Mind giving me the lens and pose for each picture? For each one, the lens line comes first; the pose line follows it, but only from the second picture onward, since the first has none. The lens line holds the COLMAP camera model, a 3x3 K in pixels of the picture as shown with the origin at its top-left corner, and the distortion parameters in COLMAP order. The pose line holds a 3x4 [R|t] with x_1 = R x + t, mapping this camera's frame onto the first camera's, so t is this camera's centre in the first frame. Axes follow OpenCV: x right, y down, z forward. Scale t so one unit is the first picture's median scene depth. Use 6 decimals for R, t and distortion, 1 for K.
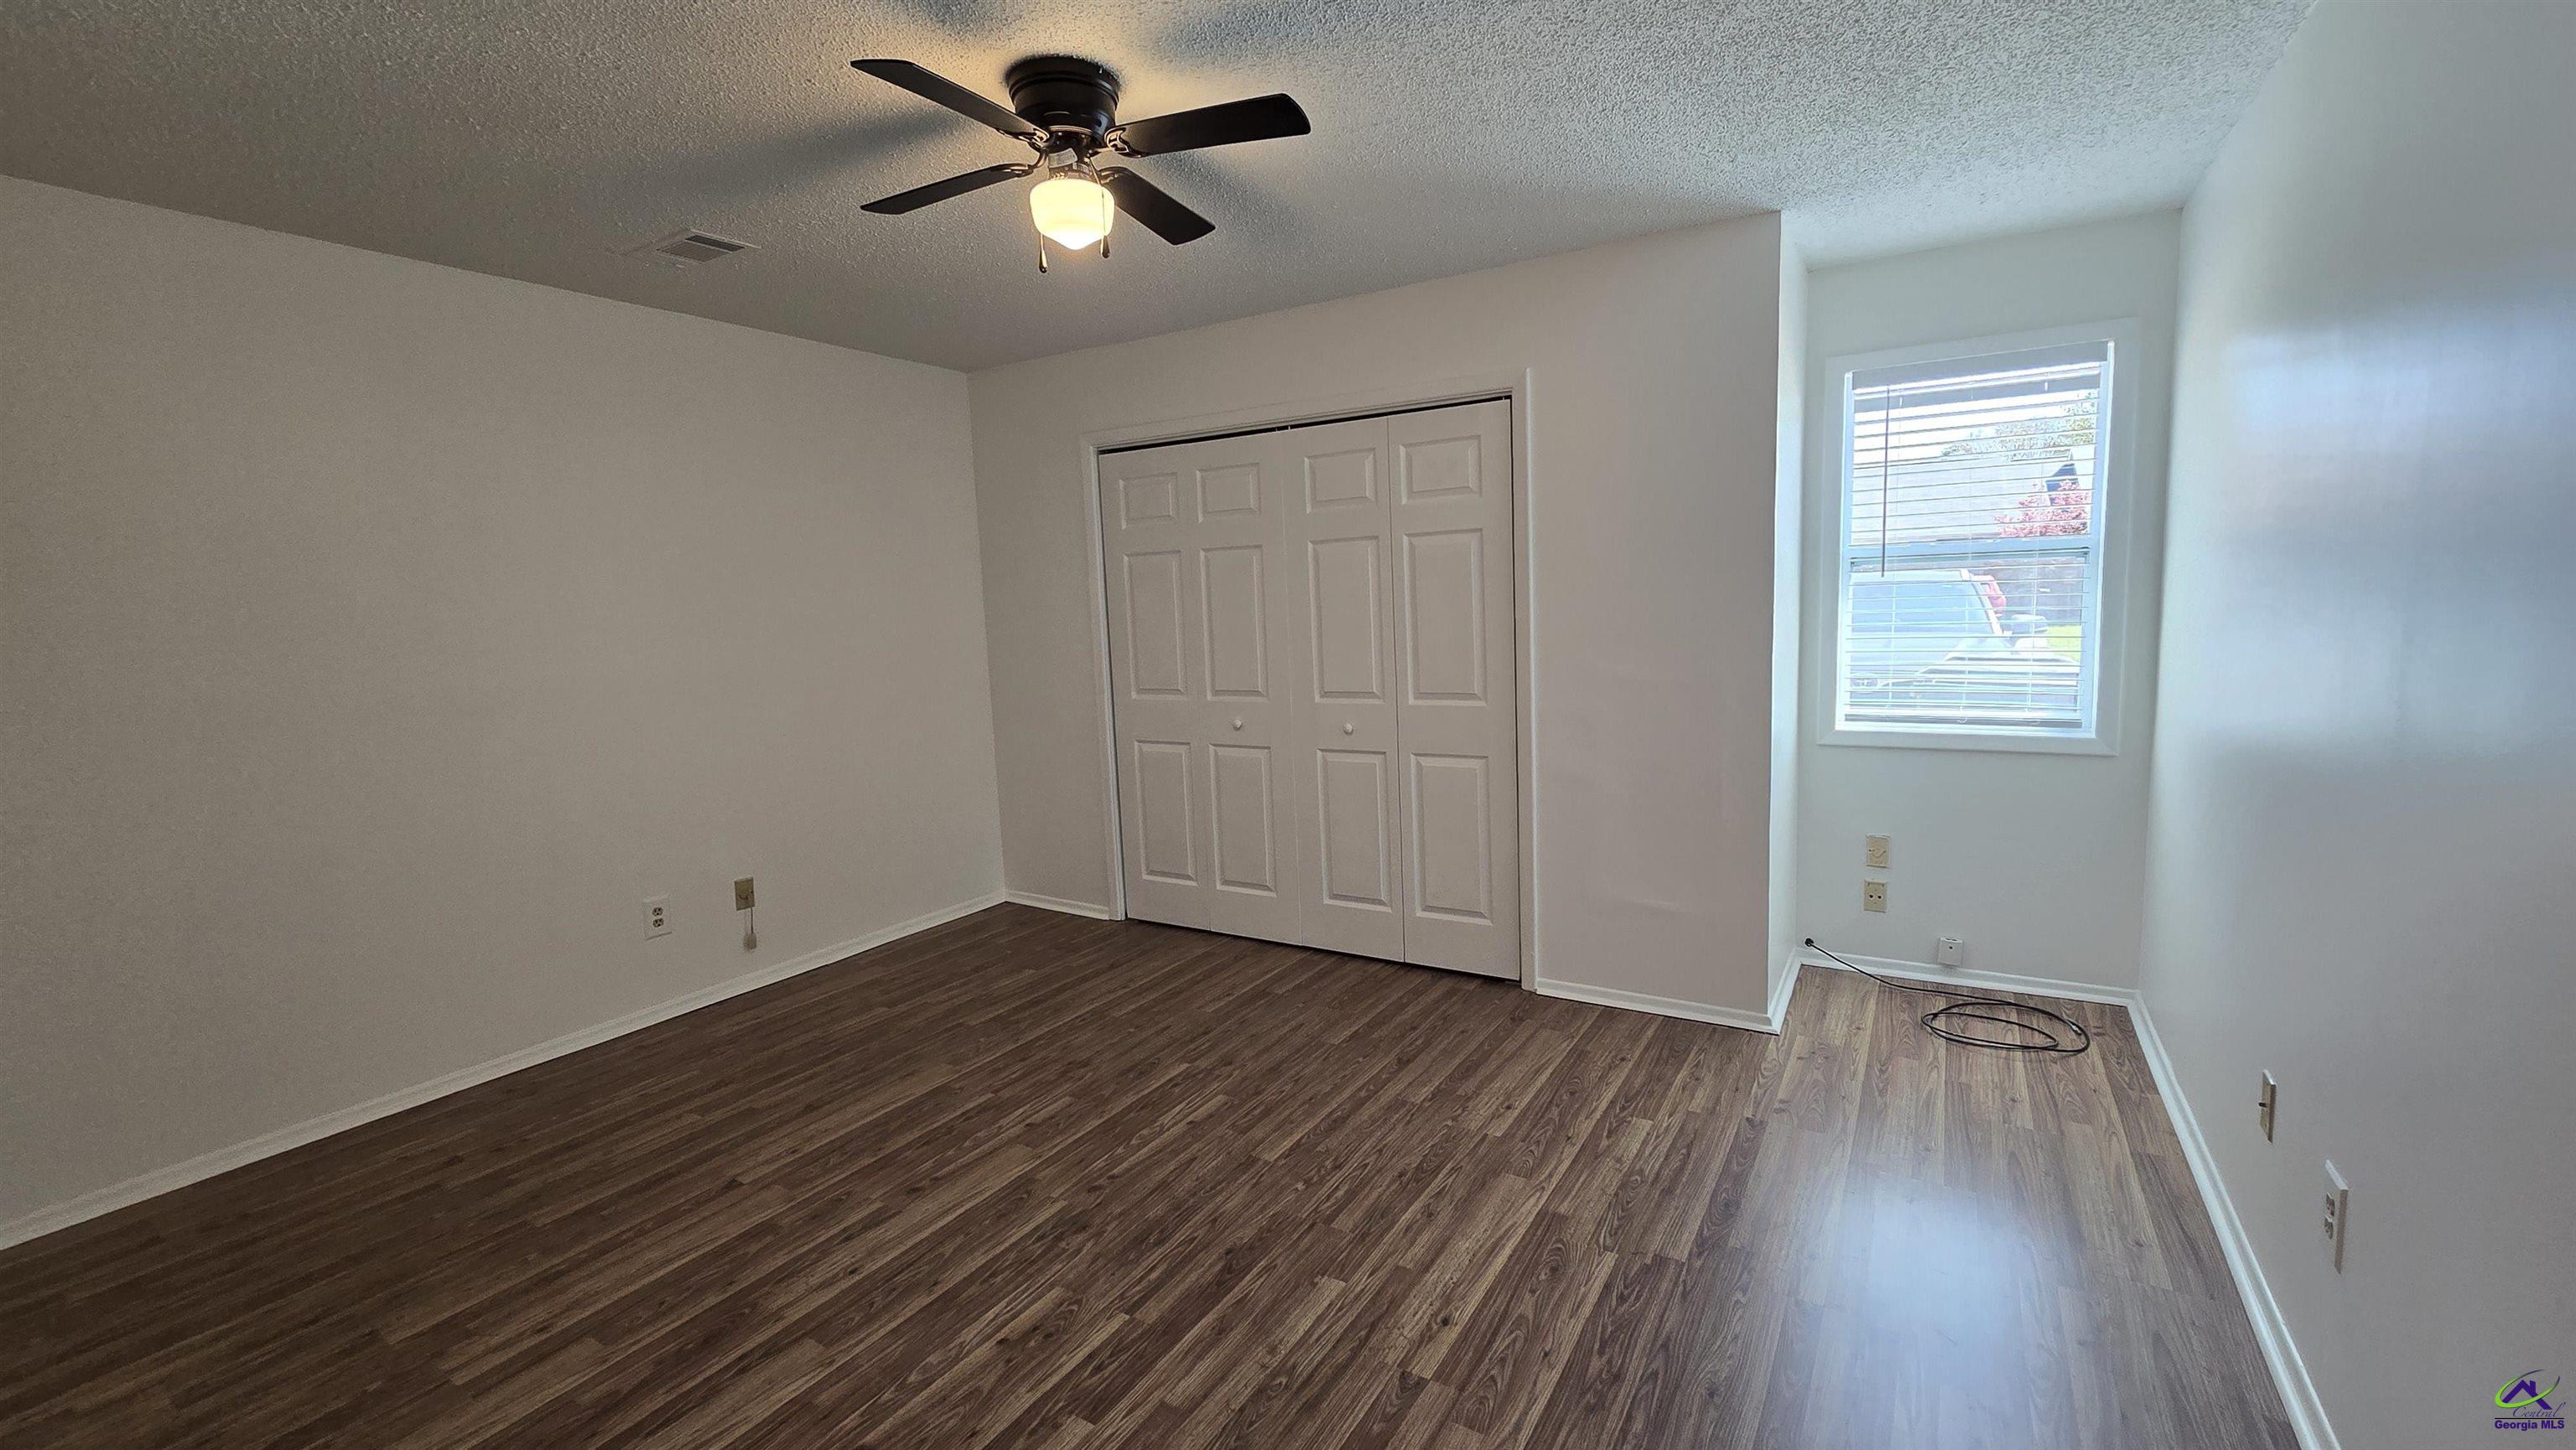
lens RADIAL K [[1060.6, 0, 1308.4], [0, 1060.6, 715.6], [0, 0, 1]] dist [0.000294, -0.000452]
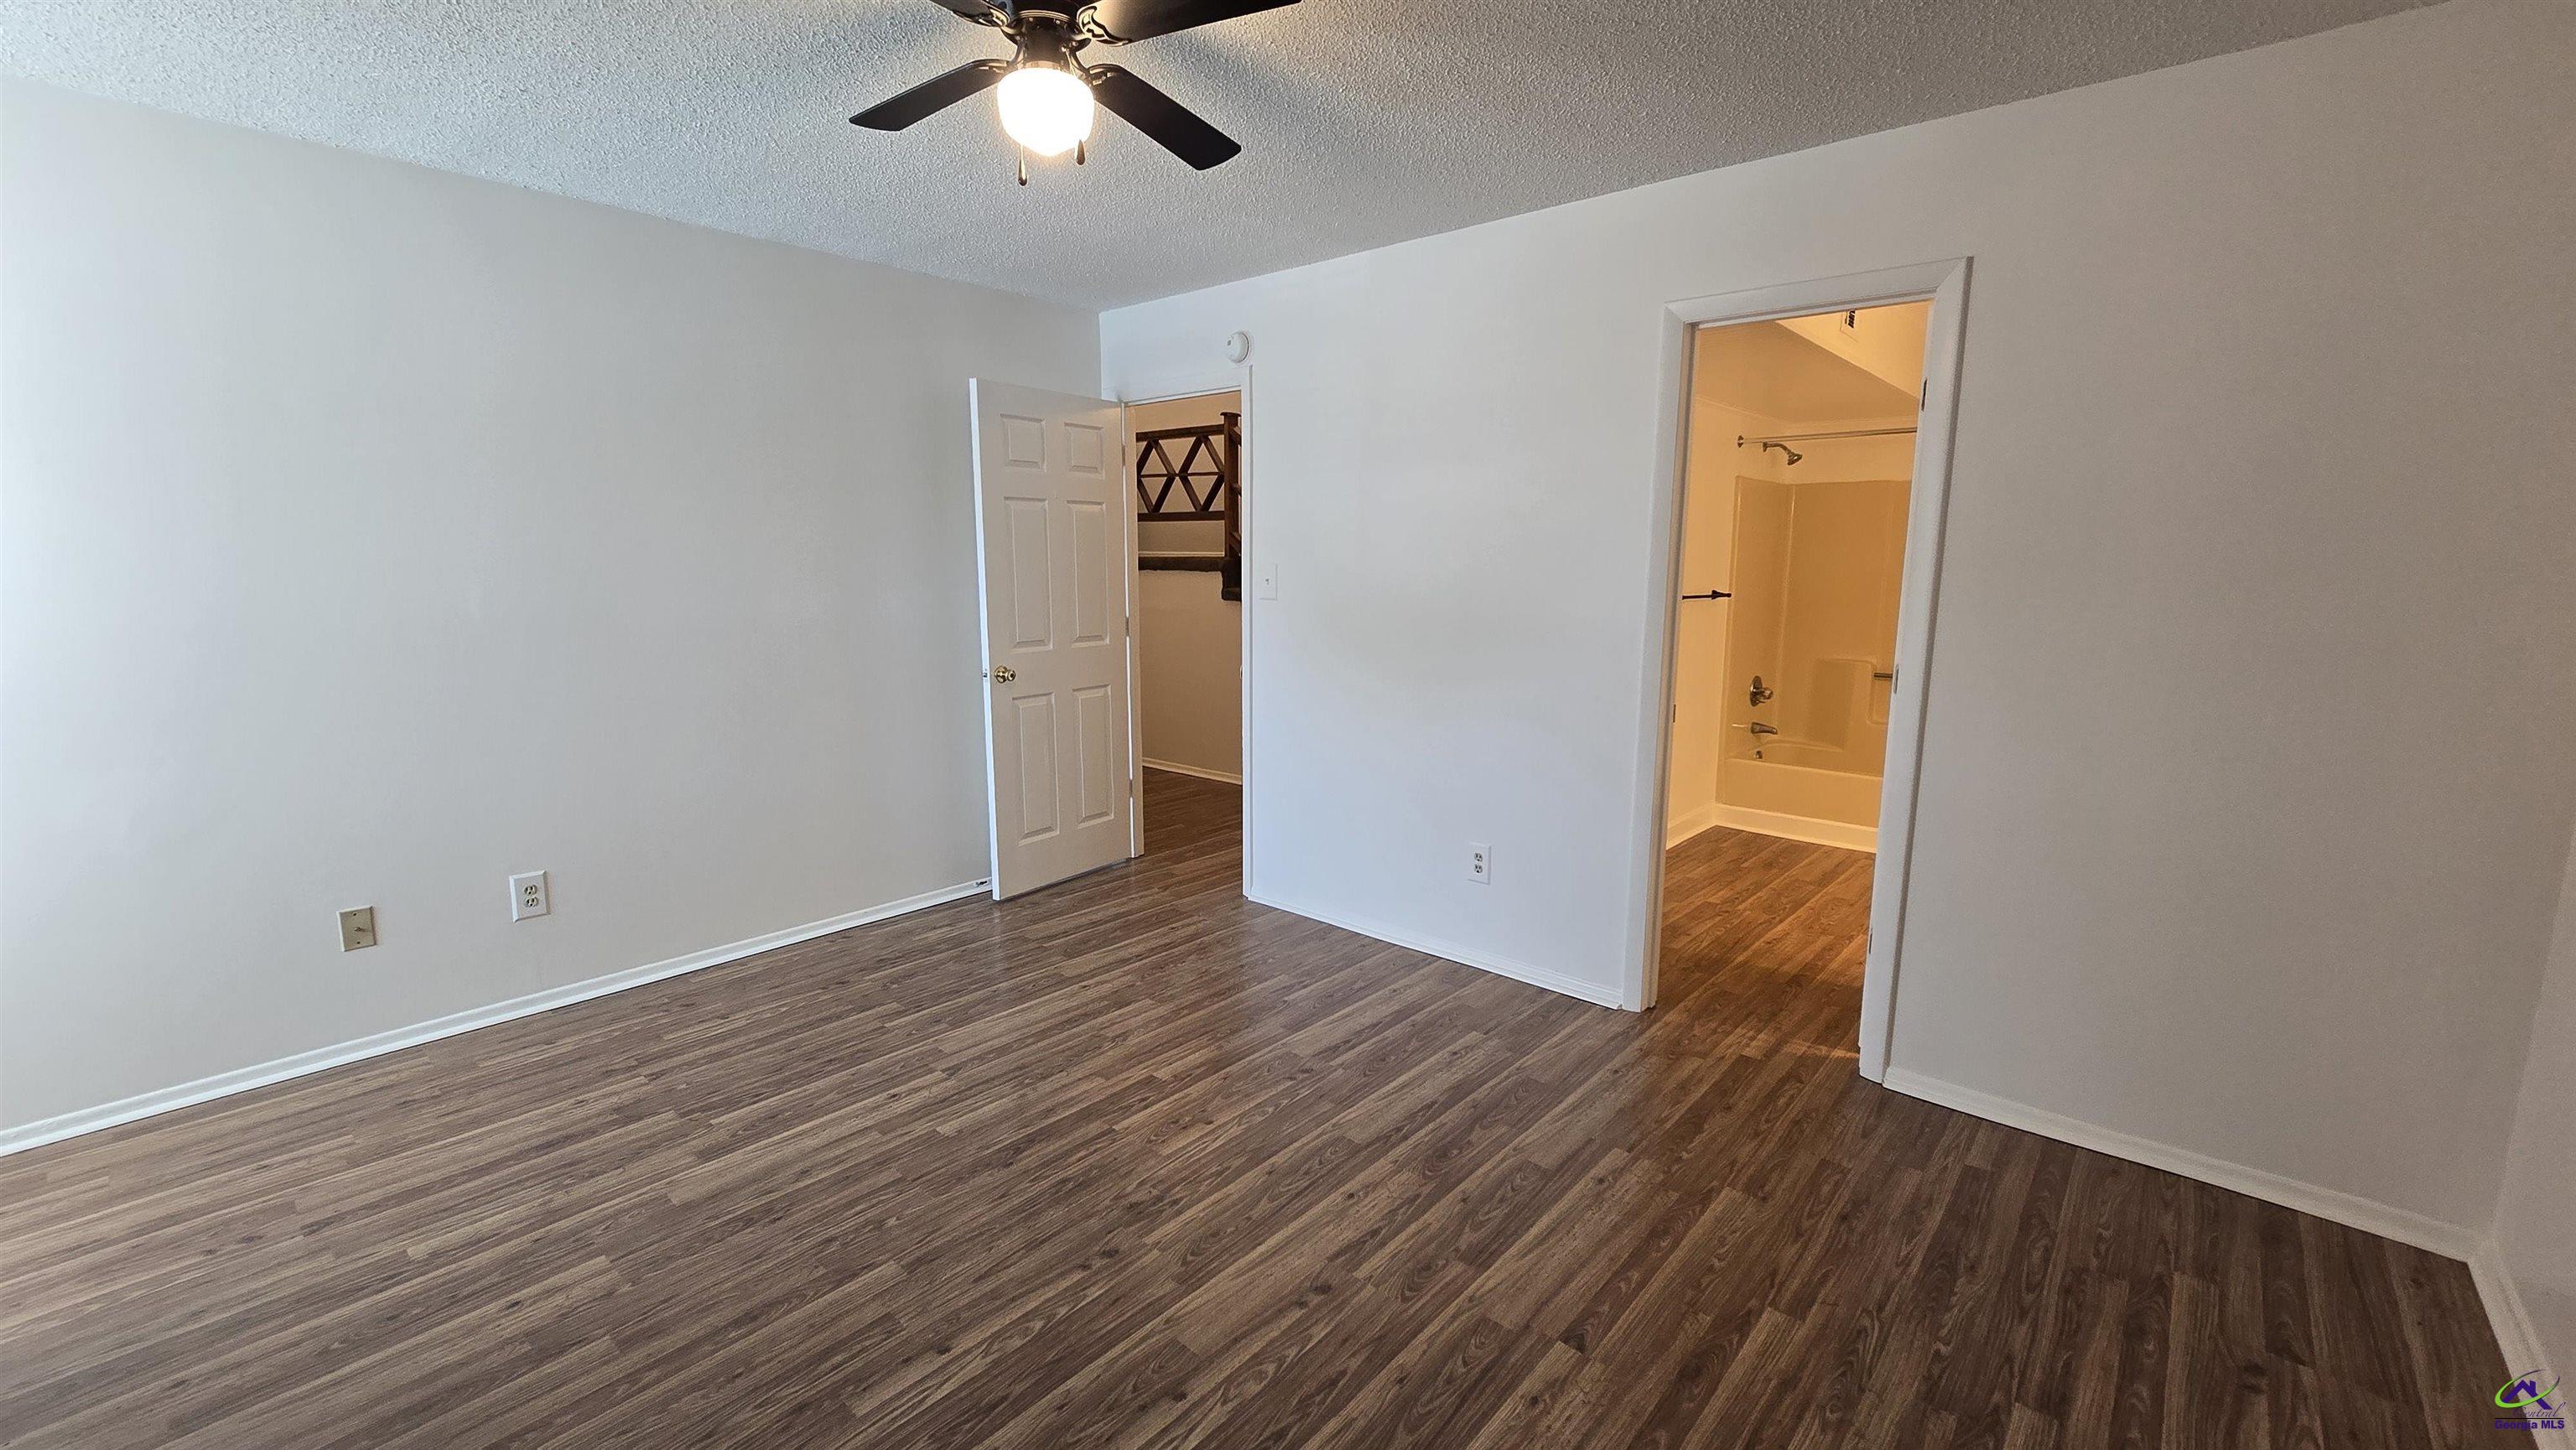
lens RADIAL K [[1049.8, 0, 1296.0], [0, 1049.8, 719.7], [0, 0, 1]] dist [-0.001831, 0.000337]
pose [[-0.984181, 0.001930, 0.177157, -0.544652], [0.047944, 0.965532, 0.255829, -0.189230], [-0.170557, 0.260275, -0.950351, 1.817915]]
